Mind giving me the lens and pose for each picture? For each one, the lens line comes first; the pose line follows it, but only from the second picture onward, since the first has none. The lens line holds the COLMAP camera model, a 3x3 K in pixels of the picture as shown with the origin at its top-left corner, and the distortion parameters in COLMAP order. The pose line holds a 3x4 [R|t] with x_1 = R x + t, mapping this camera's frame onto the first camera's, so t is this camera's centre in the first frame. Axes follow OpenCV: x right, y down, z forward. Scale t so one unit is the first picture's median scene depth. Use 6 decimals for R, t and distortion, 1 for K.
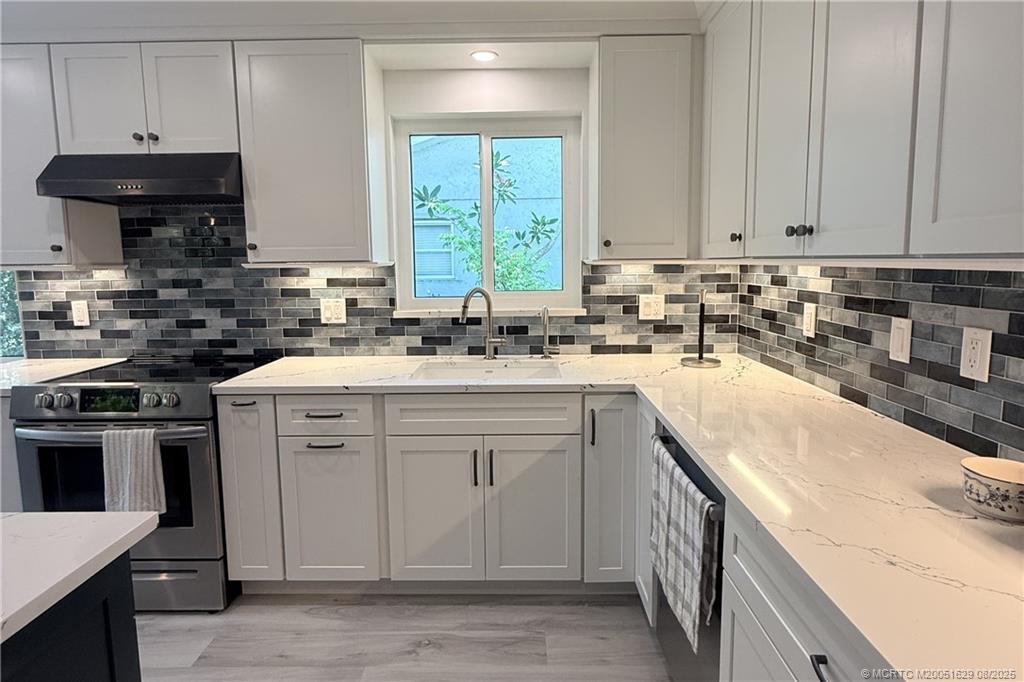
lens RADIAL K [[544.0, 0, 513.7], [0, 544.0, 318.8], [0, 0, 1]] dist [0.003986, 0.000771]
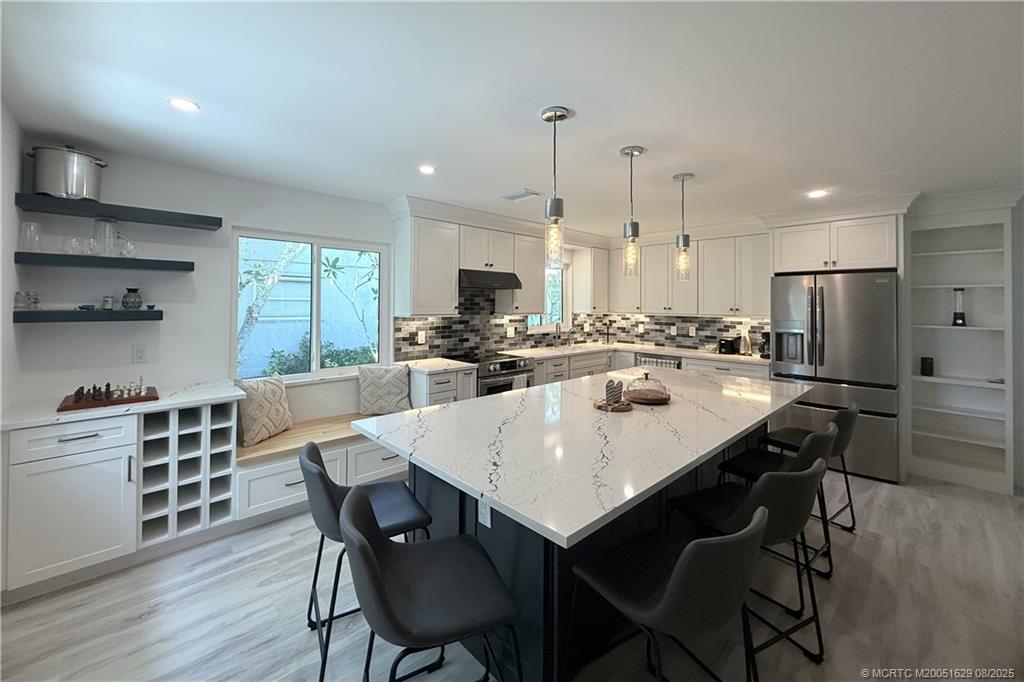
lens RADIAL K [[406.3, 0, 512.1], [0, 406.3, 303.0], [0, 0, 1]] dist [0.003721, 0.000212]
pose [[0.721031, 0.017859, 0.692673, -1.627038], [0.057836, 0.994628, -0.085848, 0.012467], [-0.690485, 0.101960, 0.716125, -0.358351]]
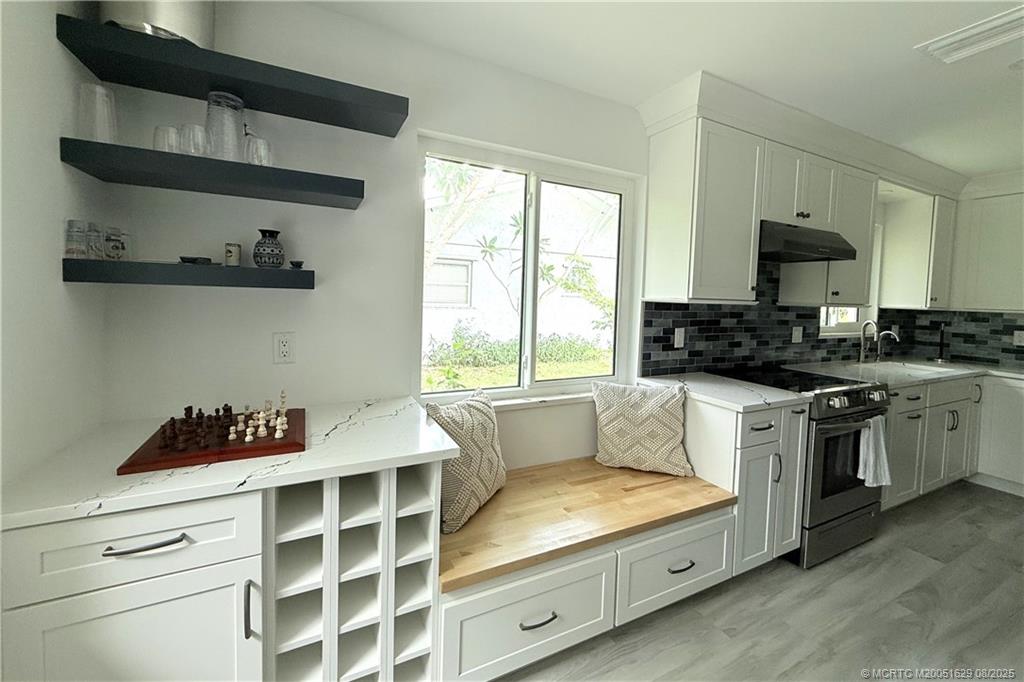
lens RADIAL K [[406.3, 0, 513.4], [0, 406.3, 317.8], [0, 0, 1]] dist [0.003721, 0.000212]
pose [[0.887333, 0.012998, 0.460946, -1.566833], [0.007587, 0.999056, -0.042778, -0.018370], [-0.461067, 0.041455, 0.886396, 0.353449]]
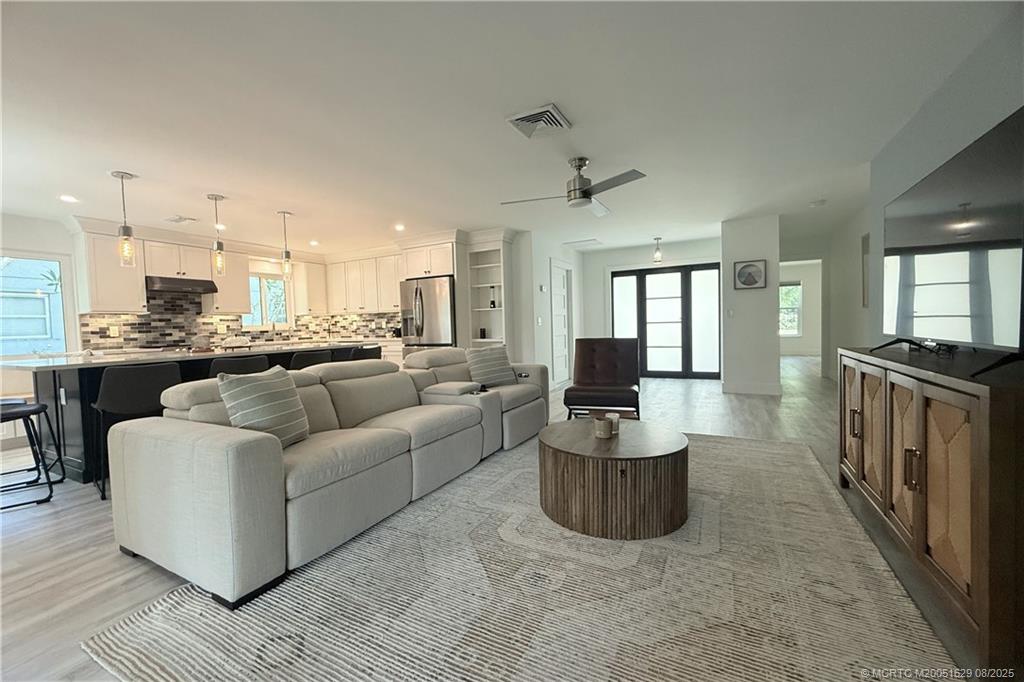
lens RADIAL K [[406.3, 0, 503.2], [0, 406.3, 336.8], [0, 0, 1]] dist [0.003721, 0.000212]
pose [[0.466696, -0.030262, 0.883900, -1.642448], [0.118100, 0.992596, -0.028373, 0.285440], [-0.876497, 0.117630, 0.466815, -1.495883]]
